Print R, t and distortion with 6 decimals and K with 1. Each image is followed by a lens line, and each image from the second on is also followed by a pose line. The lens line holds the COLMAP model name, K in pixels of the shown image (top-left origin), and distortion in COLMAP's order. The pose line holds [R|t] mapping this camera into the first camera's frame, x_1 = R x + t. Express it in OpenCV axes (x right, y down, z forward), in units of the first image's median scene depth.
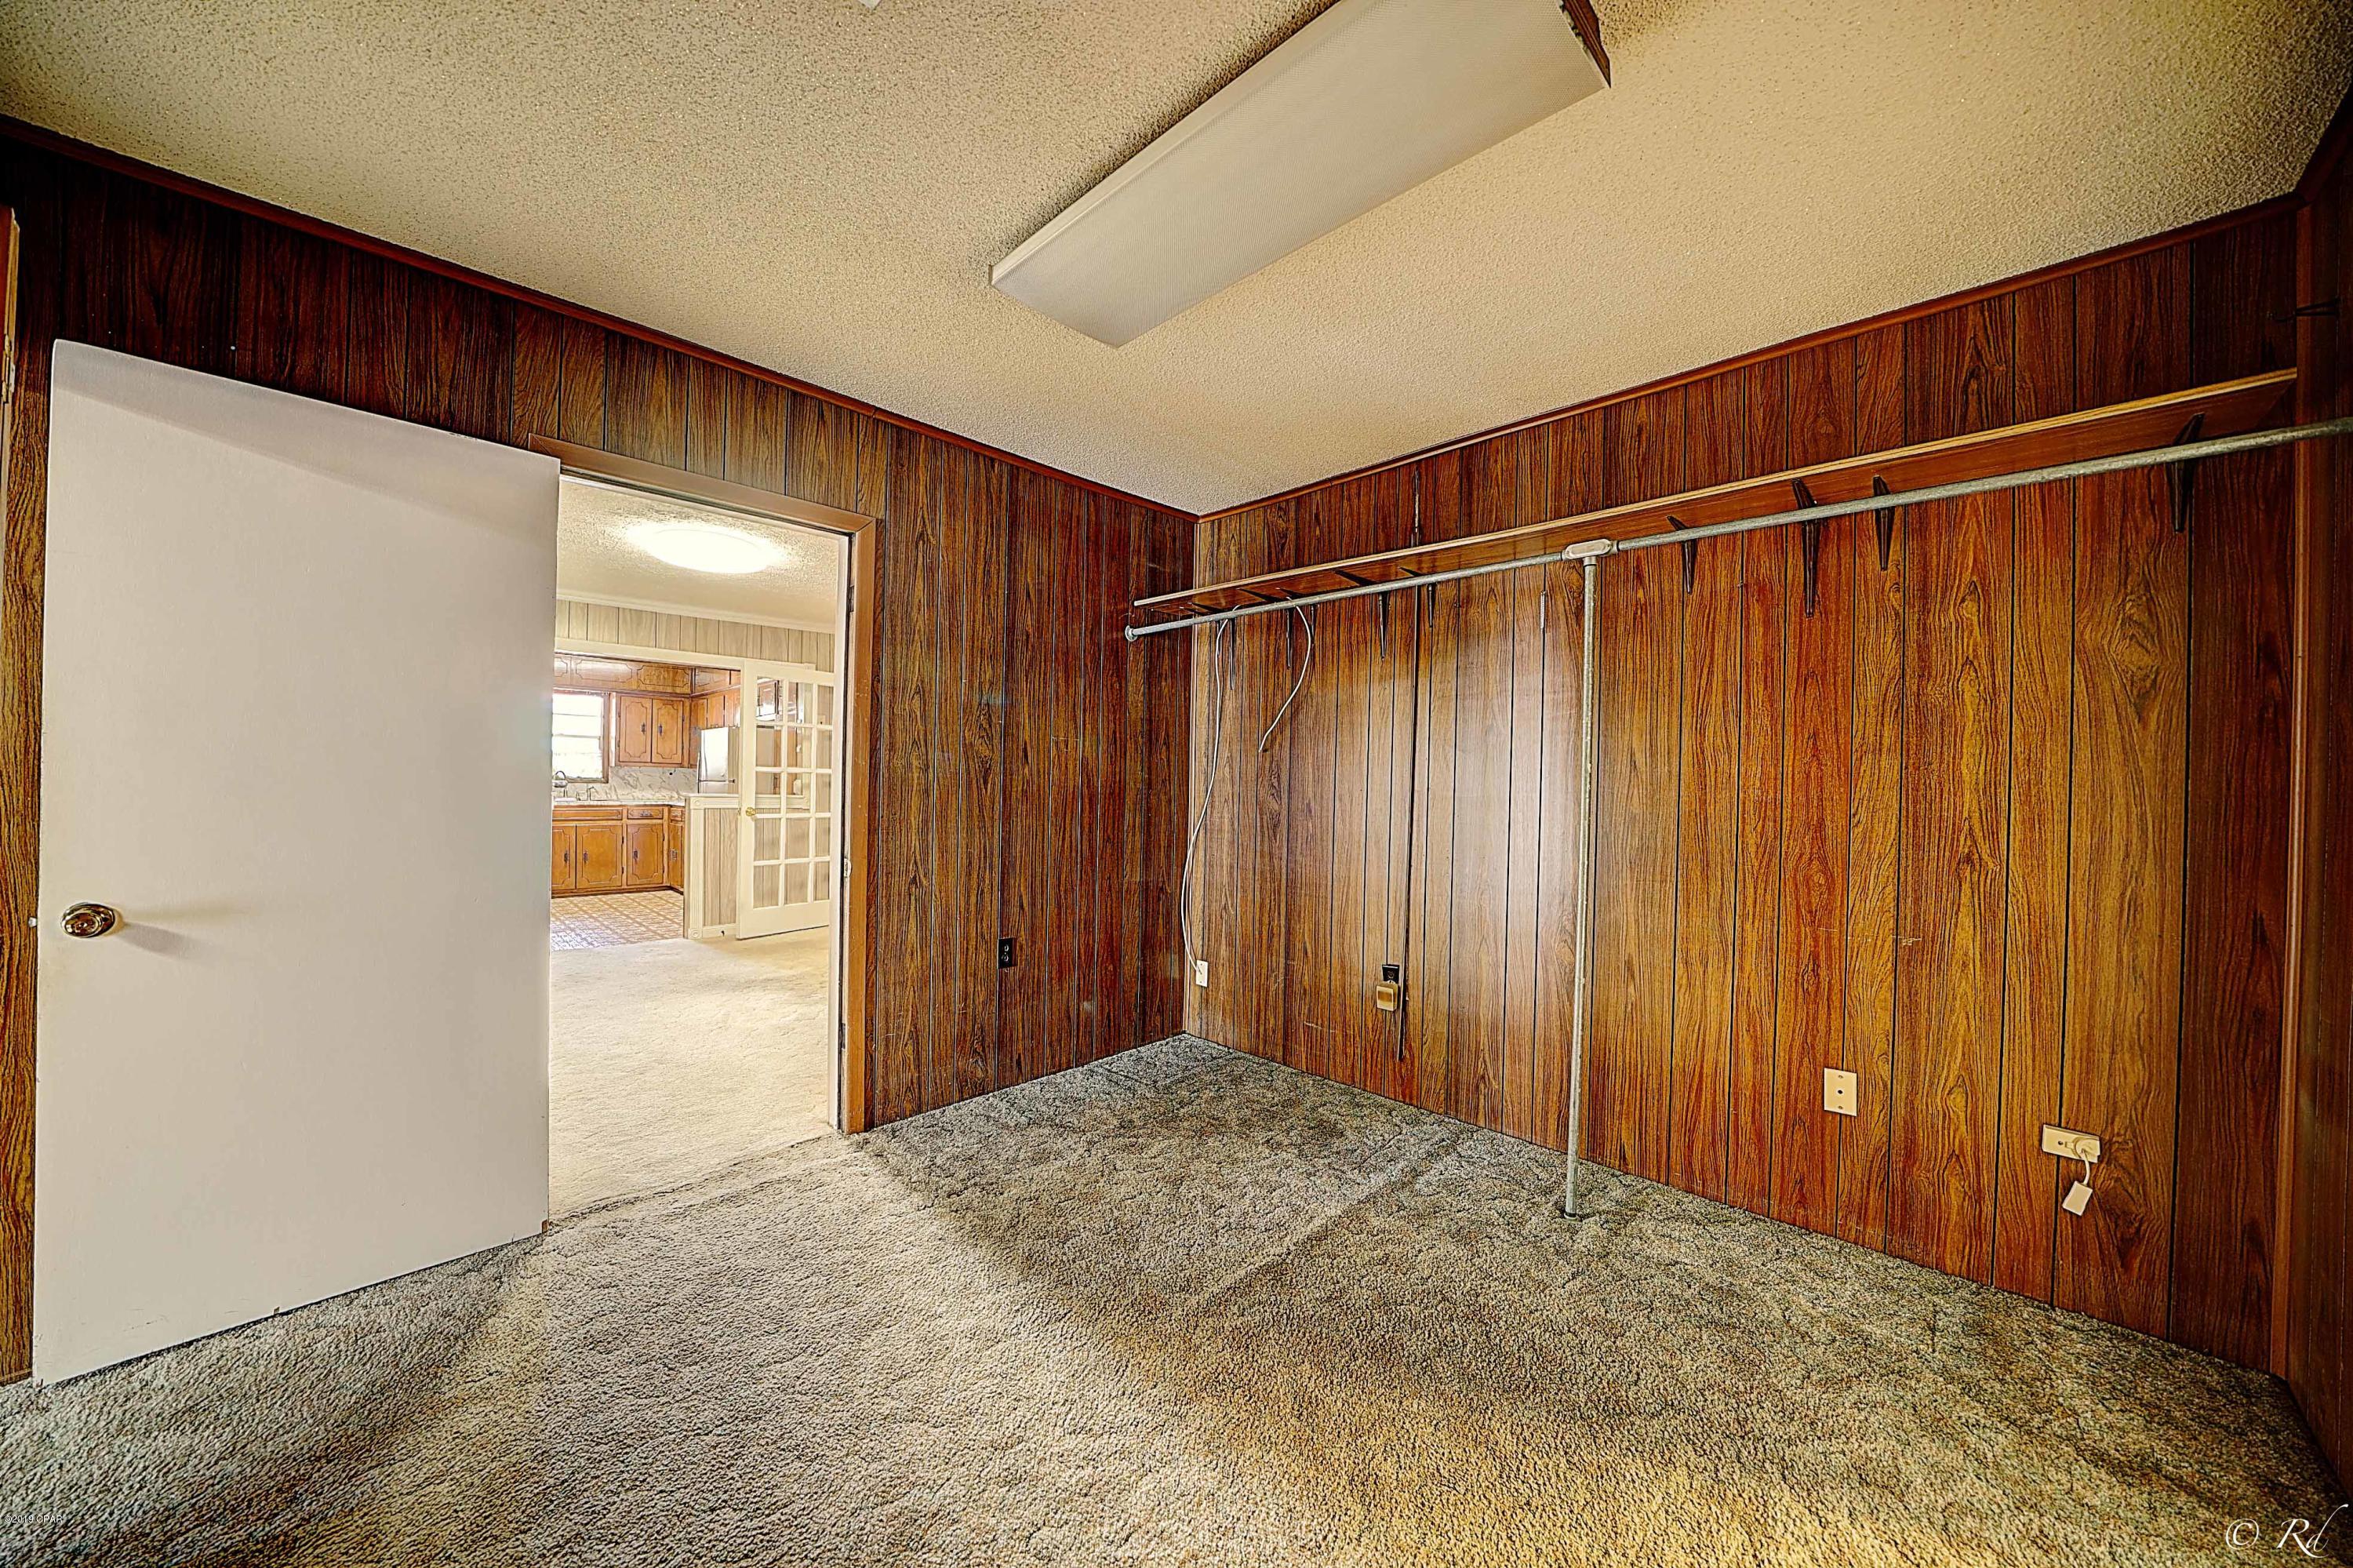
lens RADIAL K [[808.4, 0, 1176.5], [0, 808.4, 779.7], [0, 0, 1]] dist [-0.018004, -0.000069]
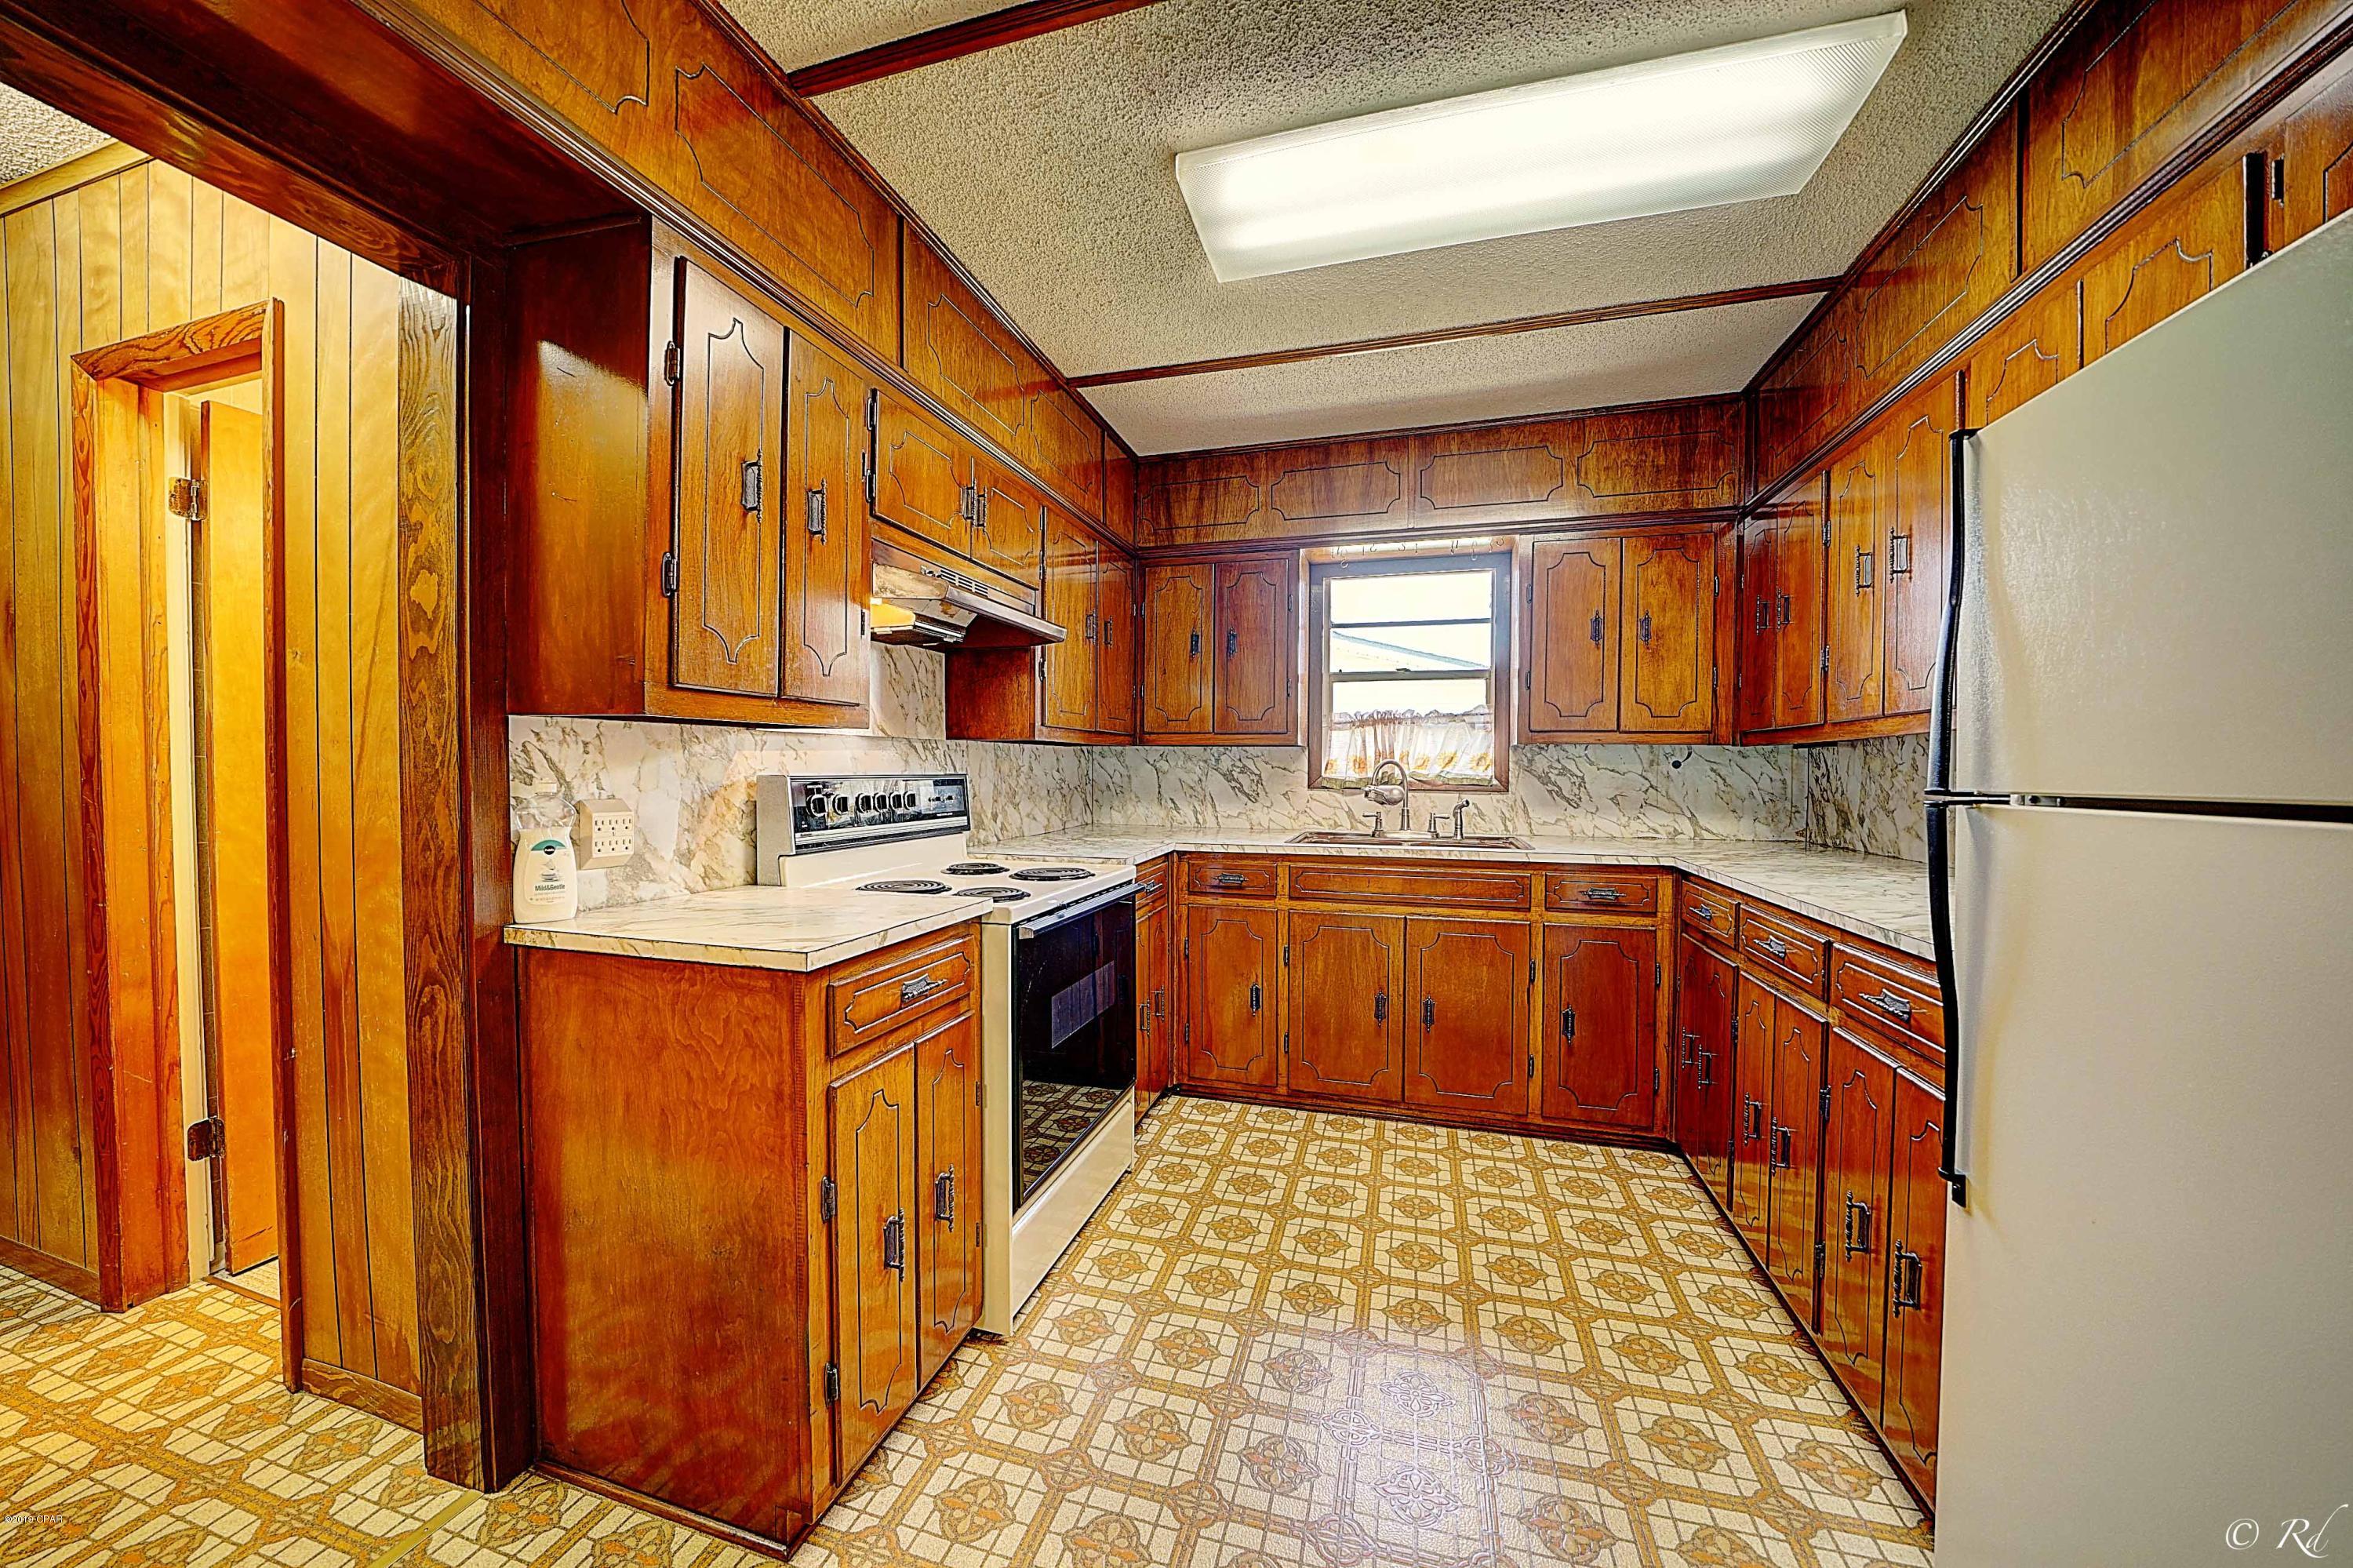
lens RADIAL K [[808.4, 0, 1183.7], [0, 808.4, 791.2], [0, 0, 1]] dist [-0.018004, -0.000069]
pose [[0.471028, 0.006609, -0.882093, -0.455079], [-0.002281, 0.999978, 0.006274, 0.001198], [0.882115, -0.000943, 0.471033, 0.696839]]
